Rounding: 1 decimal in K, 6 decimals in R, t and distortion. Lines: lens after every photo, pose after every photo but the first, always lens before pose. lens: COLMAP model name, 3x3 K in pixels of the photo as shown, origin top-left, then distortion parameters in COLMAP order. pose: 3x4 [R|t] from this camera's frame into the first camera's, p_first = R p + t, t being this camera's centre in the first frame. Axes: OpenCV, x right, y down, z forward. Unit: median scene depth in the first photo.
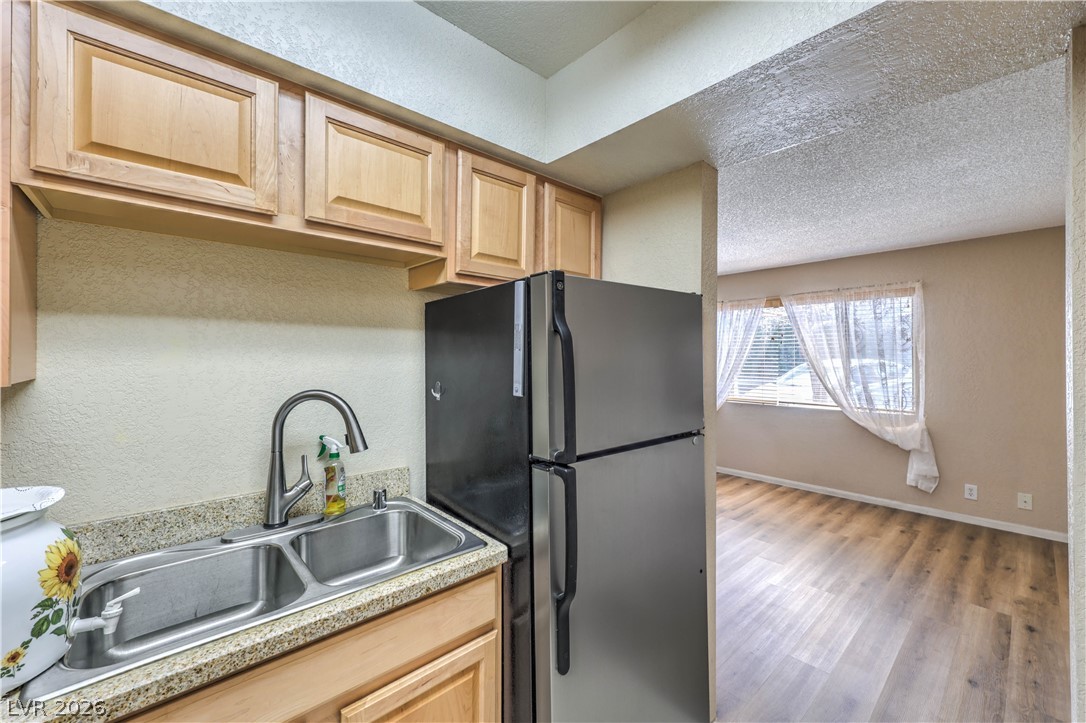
lens RADIAL K [[437.0, 0, 549.3], [0, 437.0, 356.7], [0, 0, 1]] dist [0.003748, 0.000572]
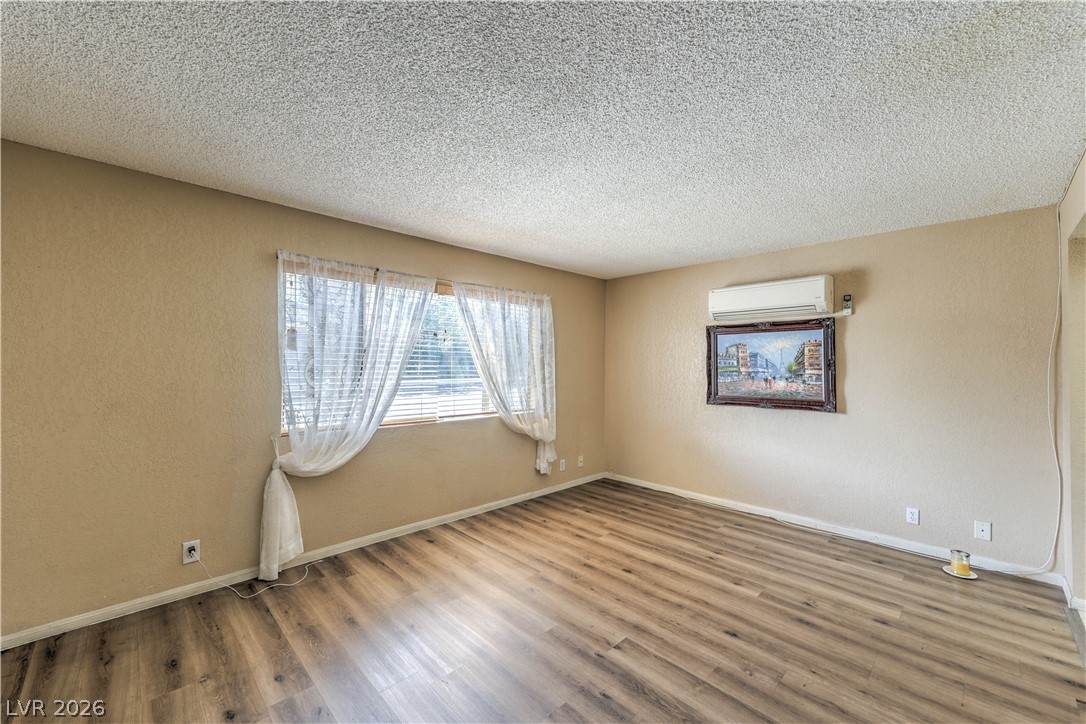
lens RADIAL K [[437.0, 0, 542.8], [0, 437.0, 356.7], [0, 0, 1]] dist [0.003748, 0.000572]
pose [[-0.037203, 0.015293, 0.999191, -0.342017], [-0.010366, 0.999823, -0.015689, 0.010861], [-0.999254, -0.010941, -0.037038, 1.155942]]
